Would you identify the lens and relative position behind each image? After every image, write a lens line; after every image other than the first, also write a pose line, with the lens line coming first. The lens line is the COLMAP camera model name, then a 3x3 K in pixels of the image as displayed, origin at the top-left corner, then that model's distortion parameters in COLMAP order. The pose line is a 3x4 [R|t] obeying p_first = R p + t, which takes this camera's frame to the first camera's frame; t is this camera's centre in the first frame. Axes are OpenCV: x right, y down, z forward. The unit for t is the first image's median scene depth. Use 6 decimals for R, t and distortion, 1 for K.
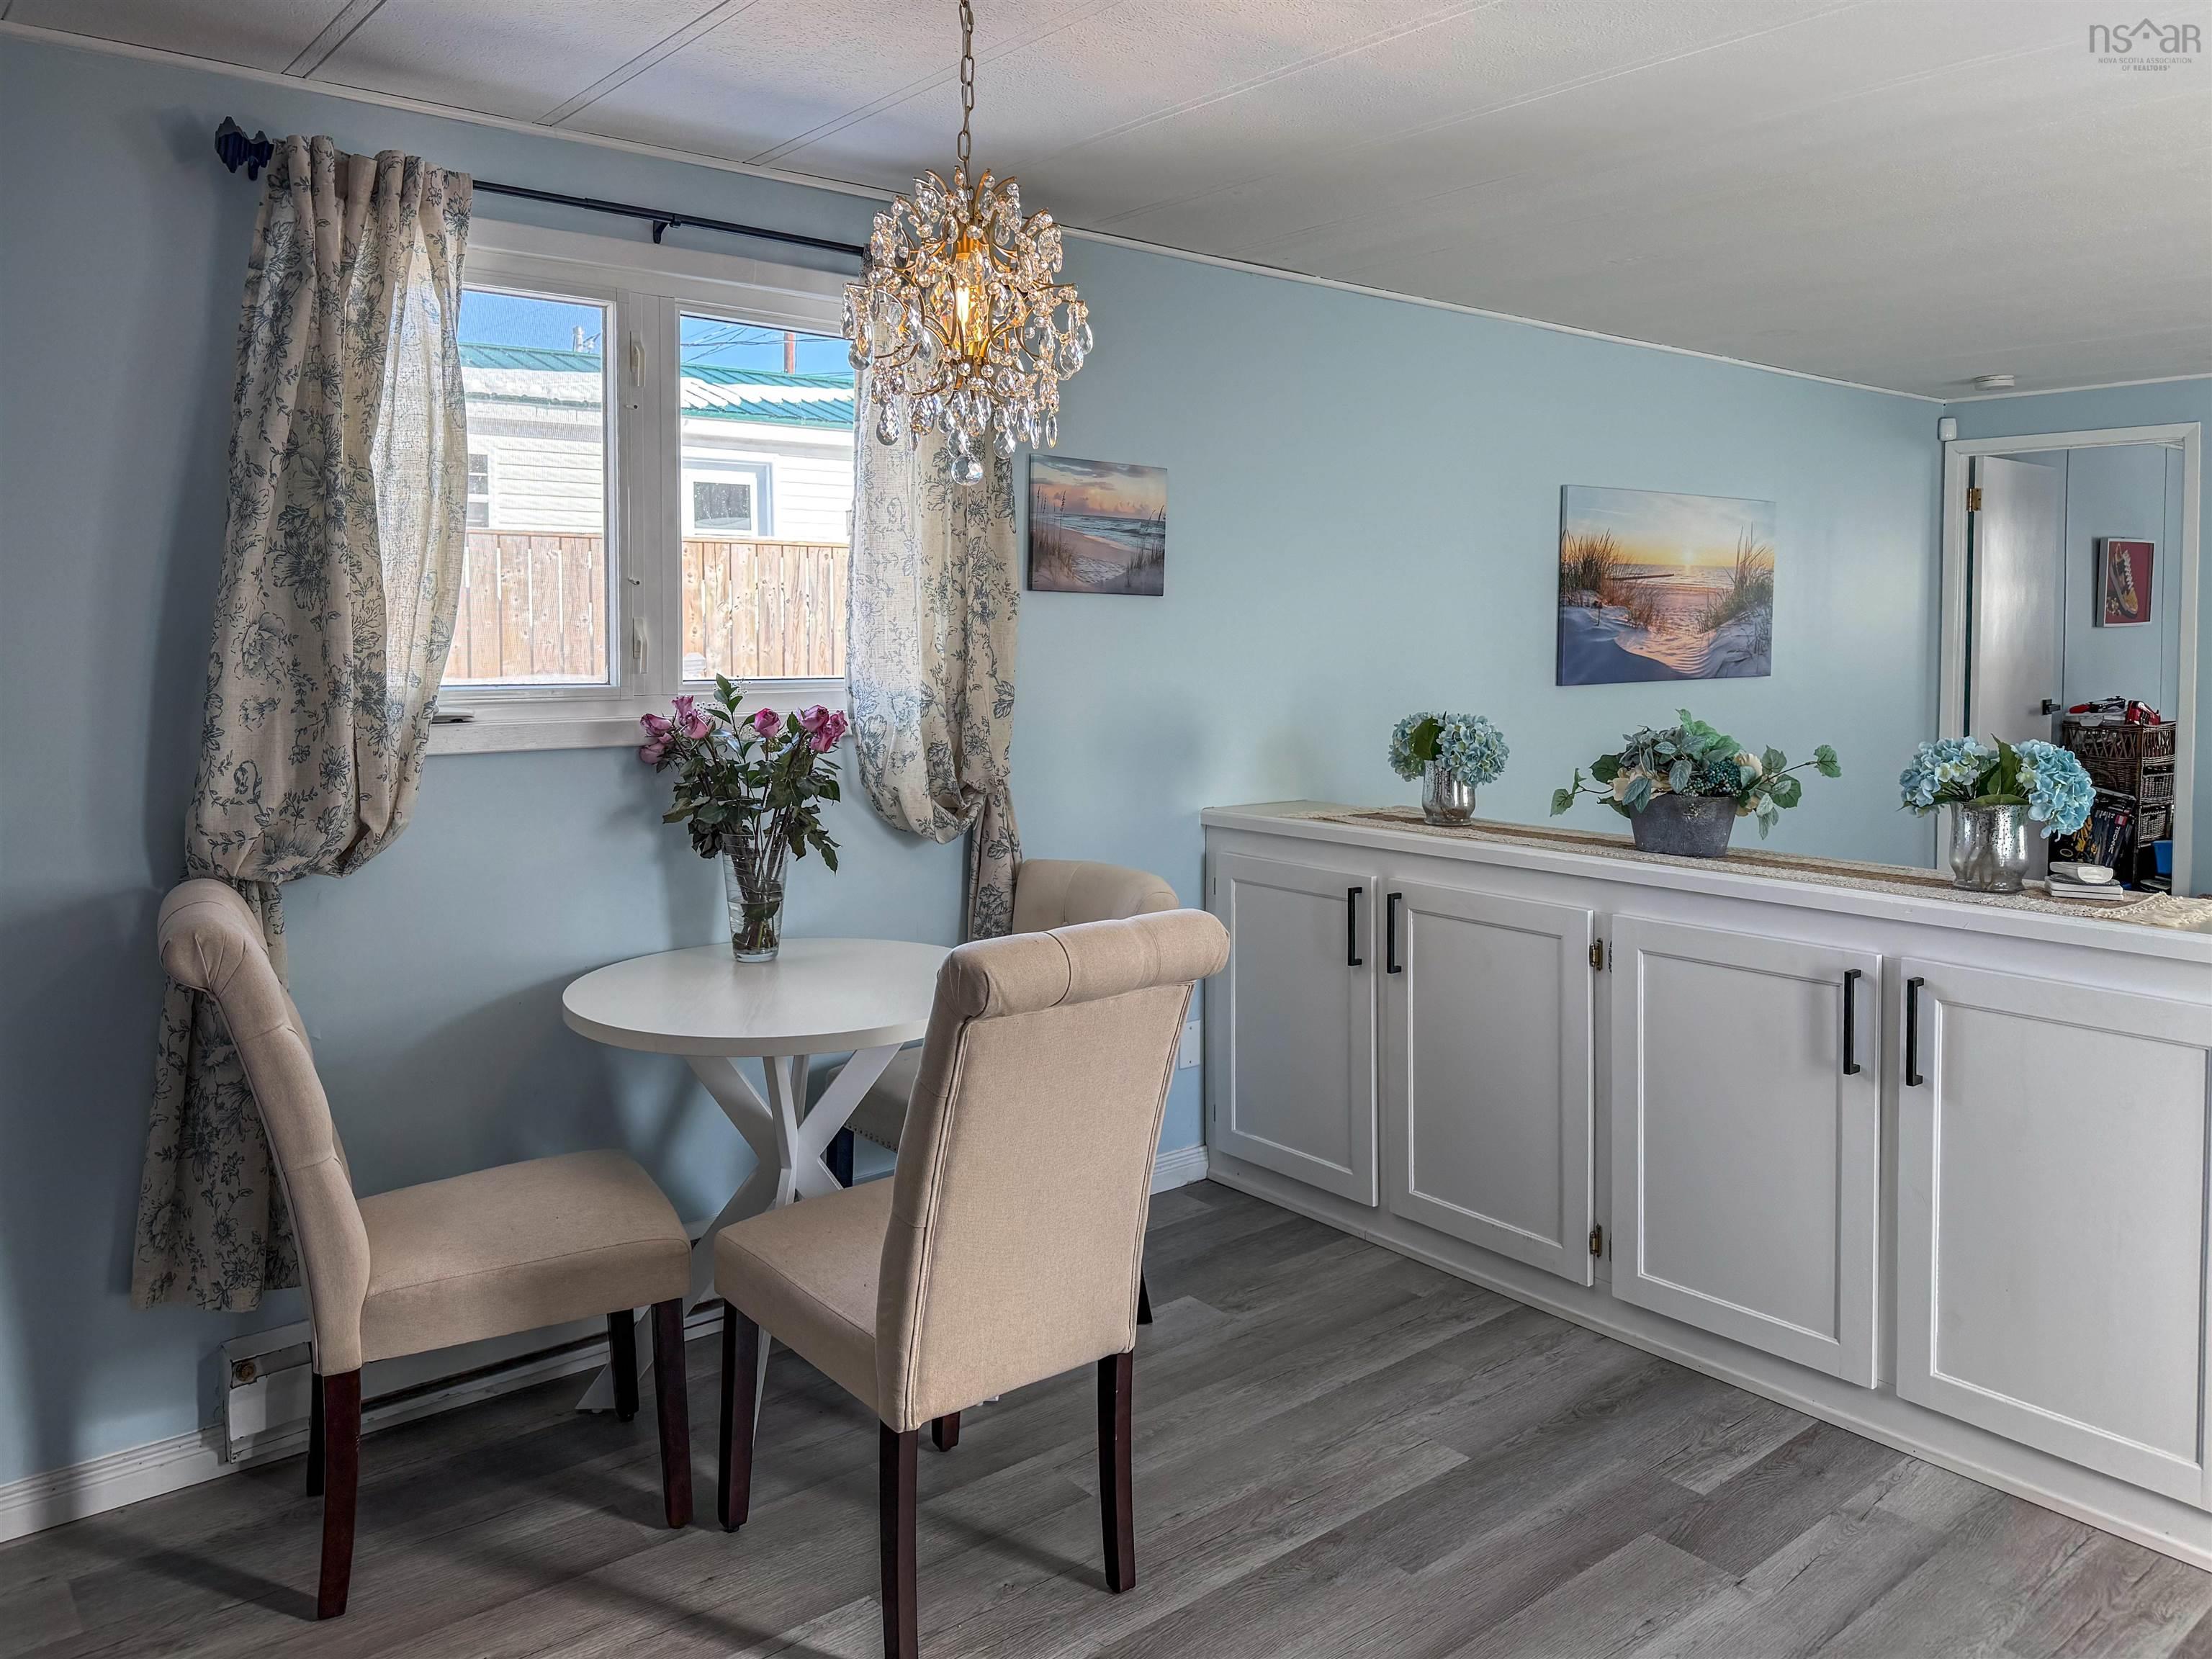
lens RADIAL K [[1591.5, 0, 1106.0], [0, 1591.5, 829.5], [0, 0, 1]] dist [-0.058189, -0.002831]
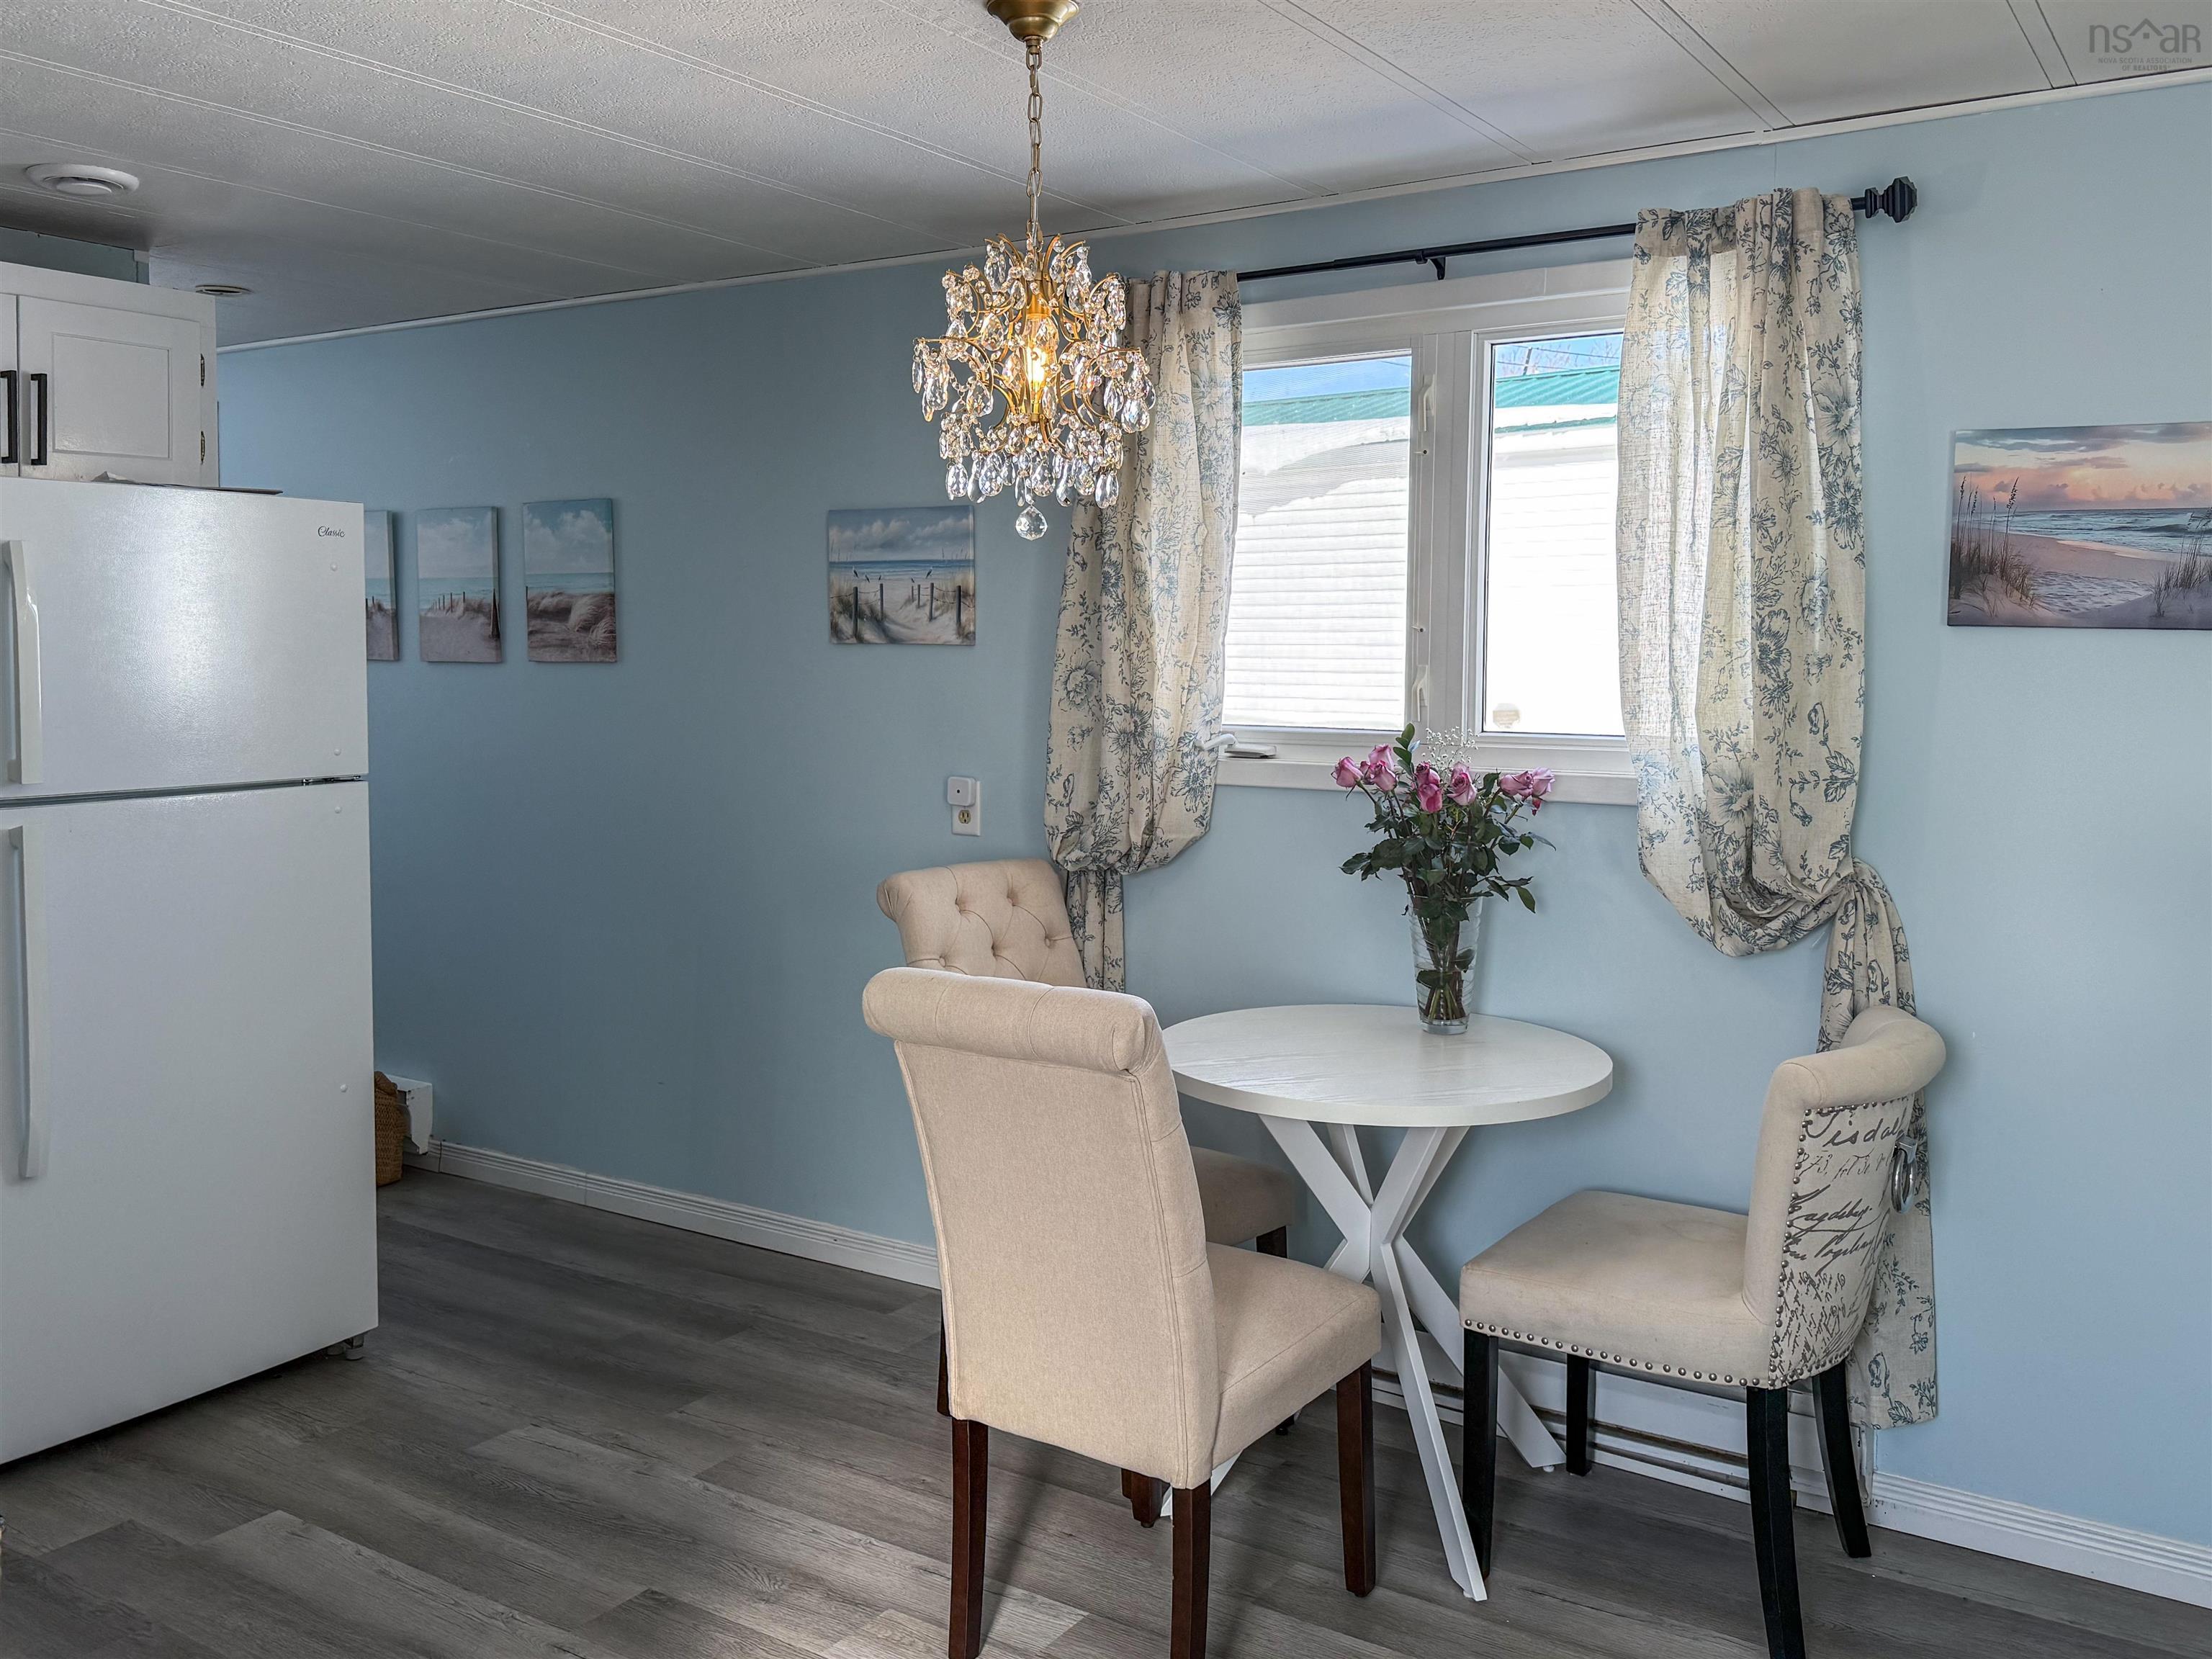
lens RADIAL K [[1835.0, 0, 1106.0], [0, 1835.0, 829.5], [0, 0, 1]] dist [0.164964, -0.329984]
pose [[0.266552, 0.087619, -0.959830, 0.750779], [-0.127106, 0.990357, 0.055108, -0.069604], [0.955403, 0.107311, 0.275119, 0.495292]]
